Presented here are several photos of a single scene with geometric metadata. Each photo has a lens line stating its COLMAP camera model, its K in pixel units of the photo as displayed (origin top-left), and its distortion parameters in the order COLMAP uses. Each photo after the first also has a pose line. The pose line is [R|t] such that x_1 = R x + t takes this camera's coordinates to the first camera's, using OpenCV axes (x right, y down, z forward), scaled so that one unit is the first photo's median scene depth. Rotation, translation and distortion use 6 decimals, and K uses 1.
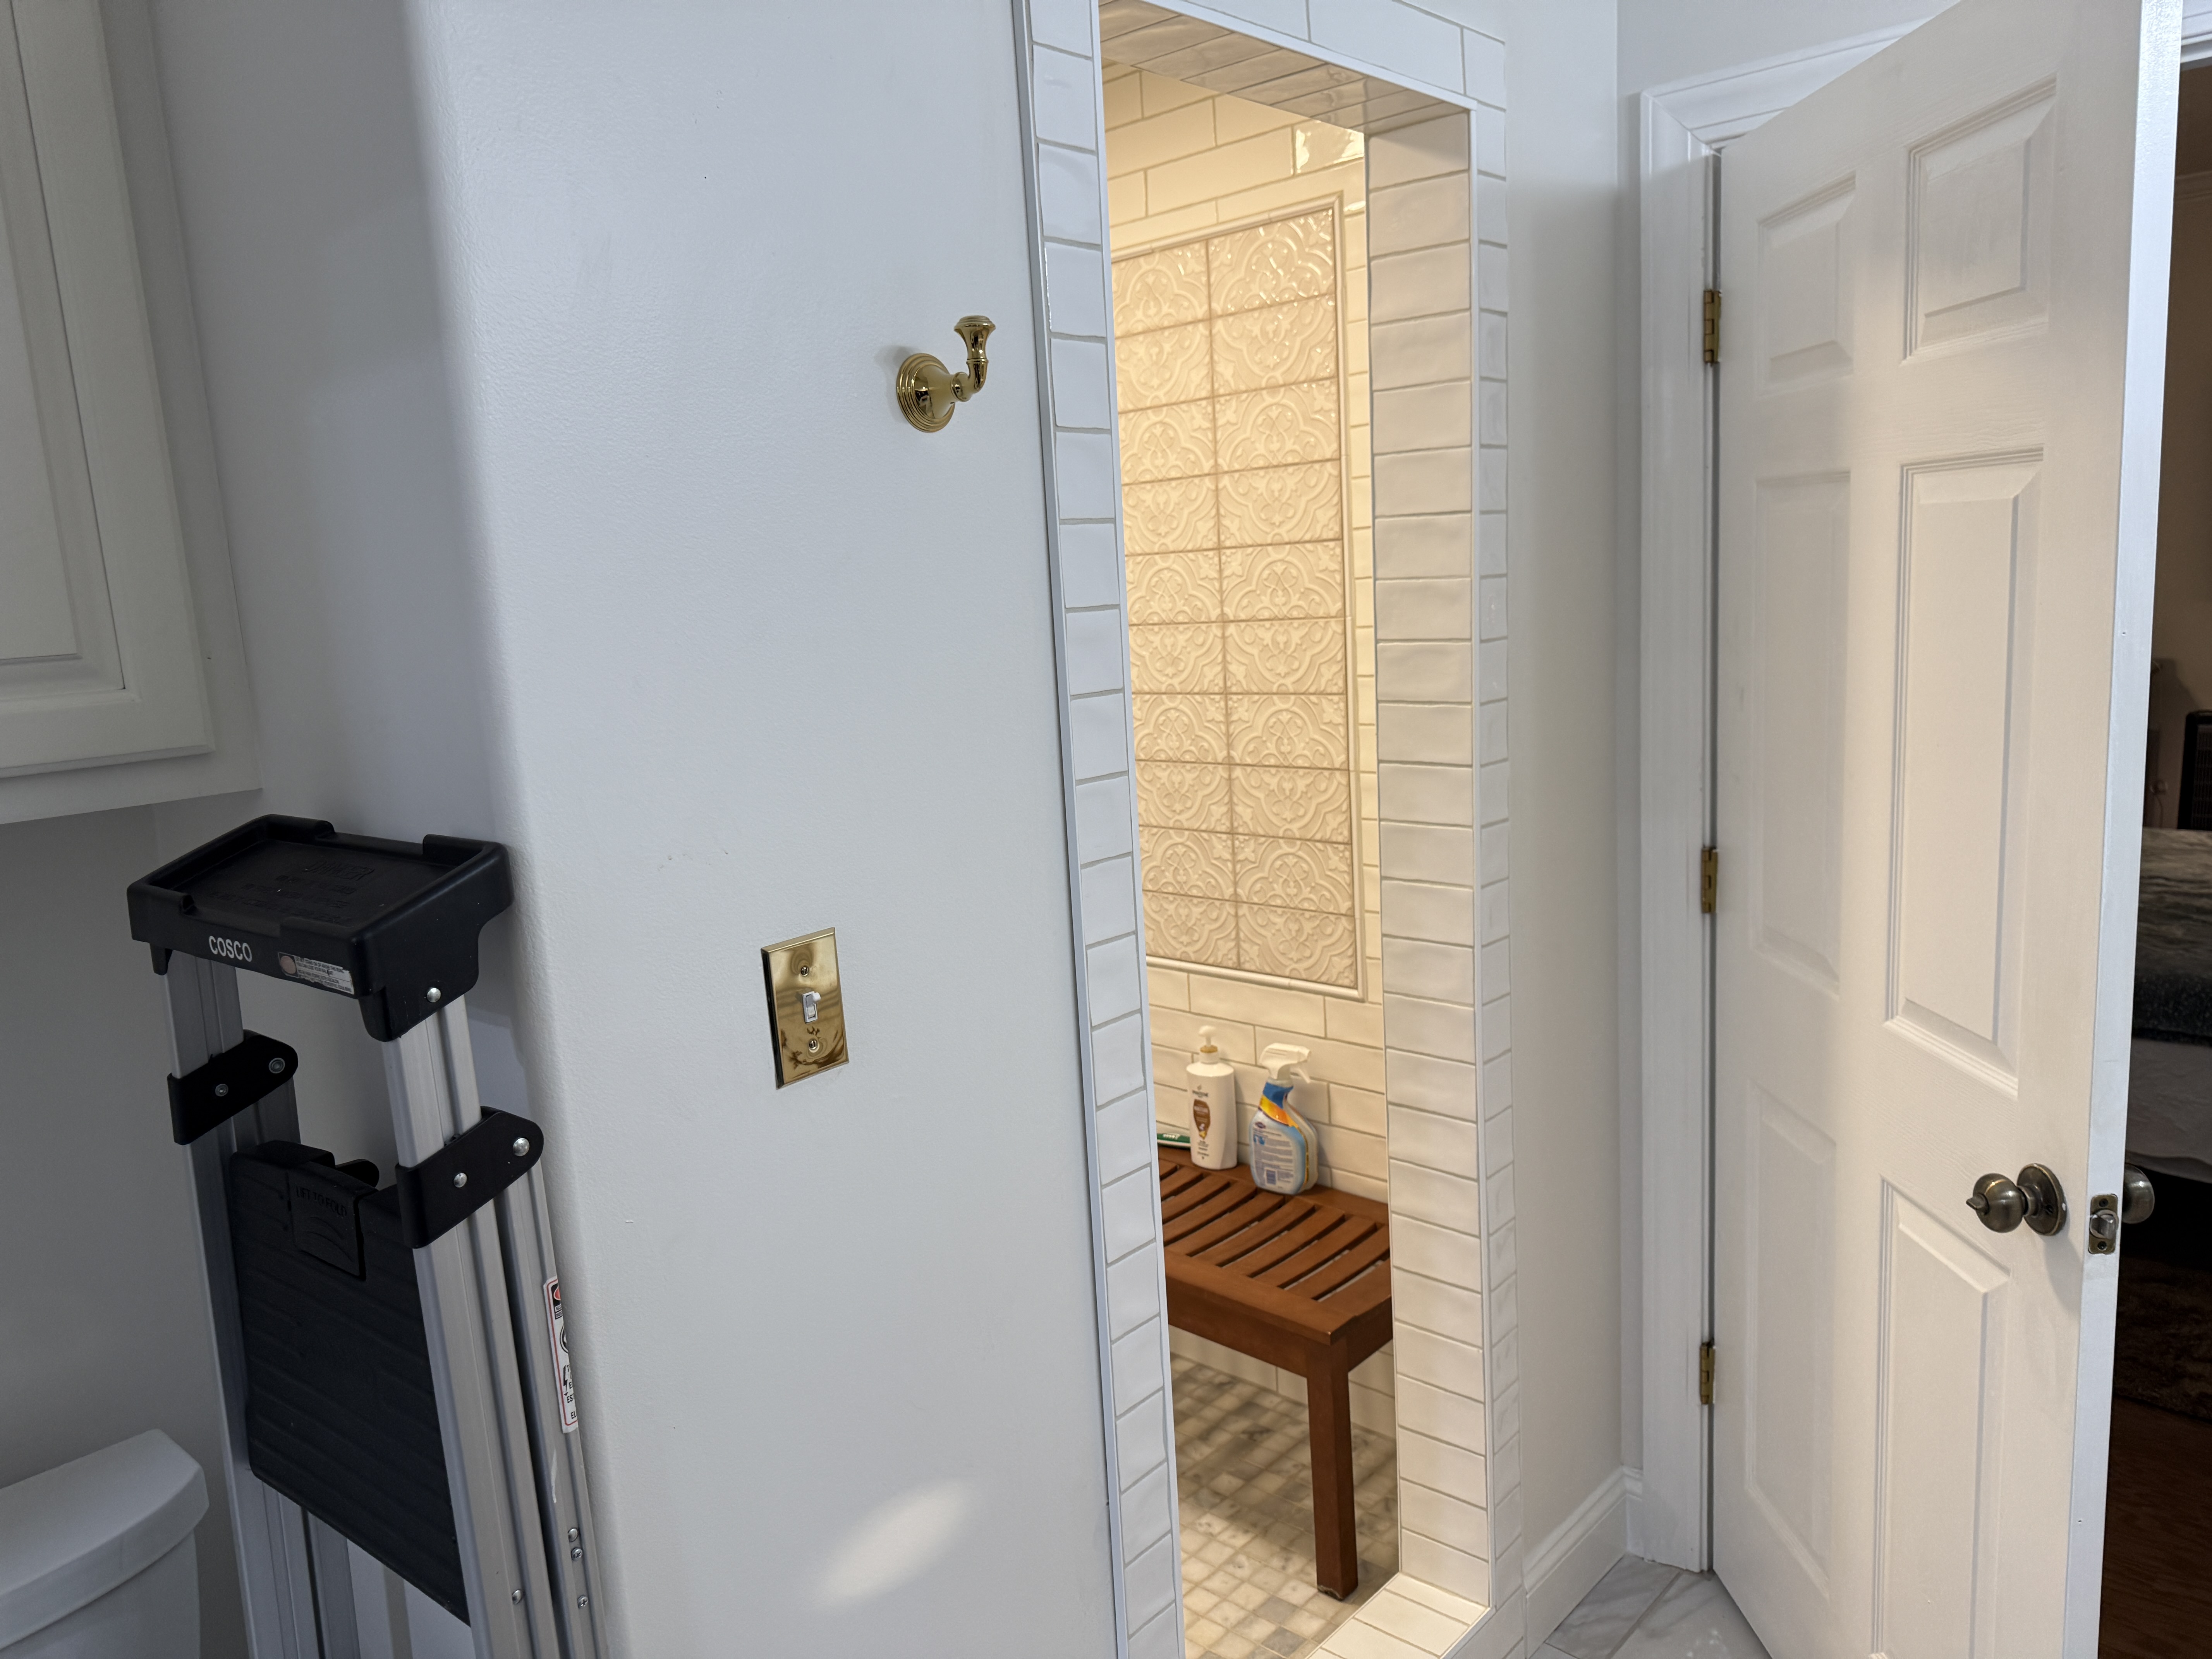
lens RADIAL K [[1562.2, 0, 1118.0], [0, 1562.2, 819.4], [0, 0, 1]] dist [0.046167, -0.046501]
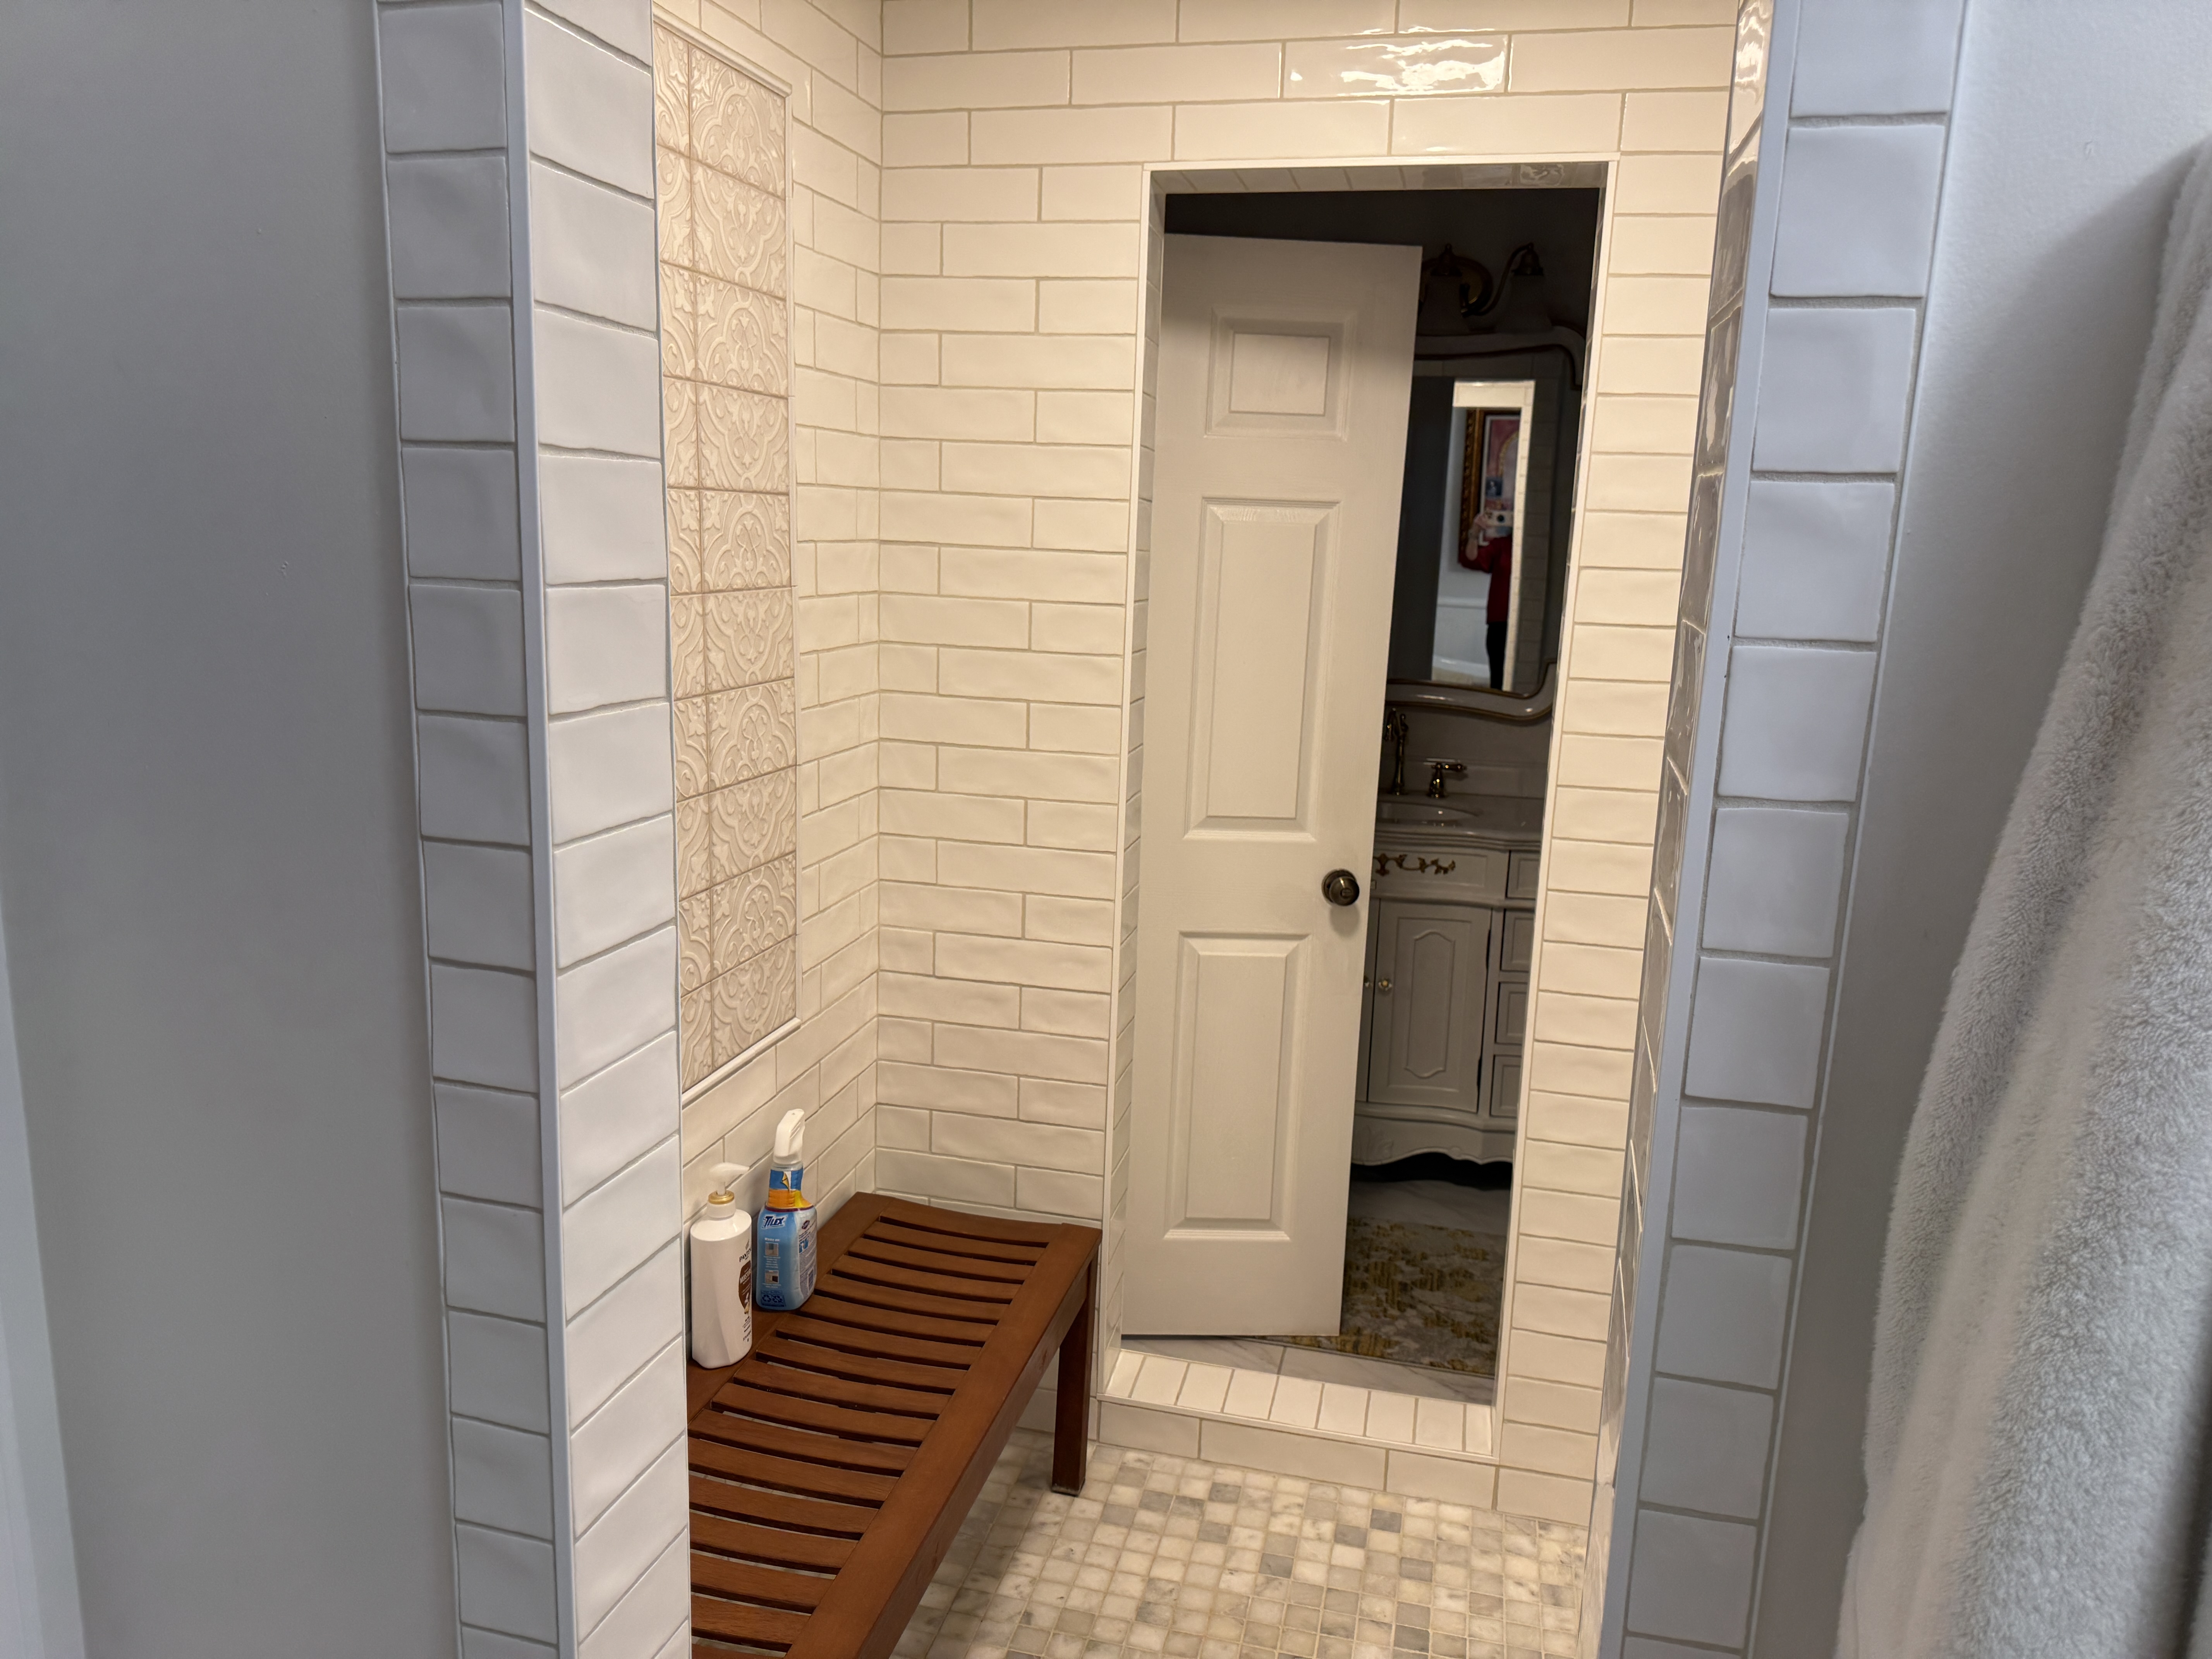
lens RADIAL K [[1562.2, 0, 1120.4], [0, 1562.2, 820.7], [0, 0, 1]] dist [0.046167, -0.046501]
pose [[-0.490895, -0.116345, 0.863415, -0.659578], [0.138496, 0.968019, 0.209182, -0.150007], [-0.860140, 0.222266, -0.459083, 1.196695]]
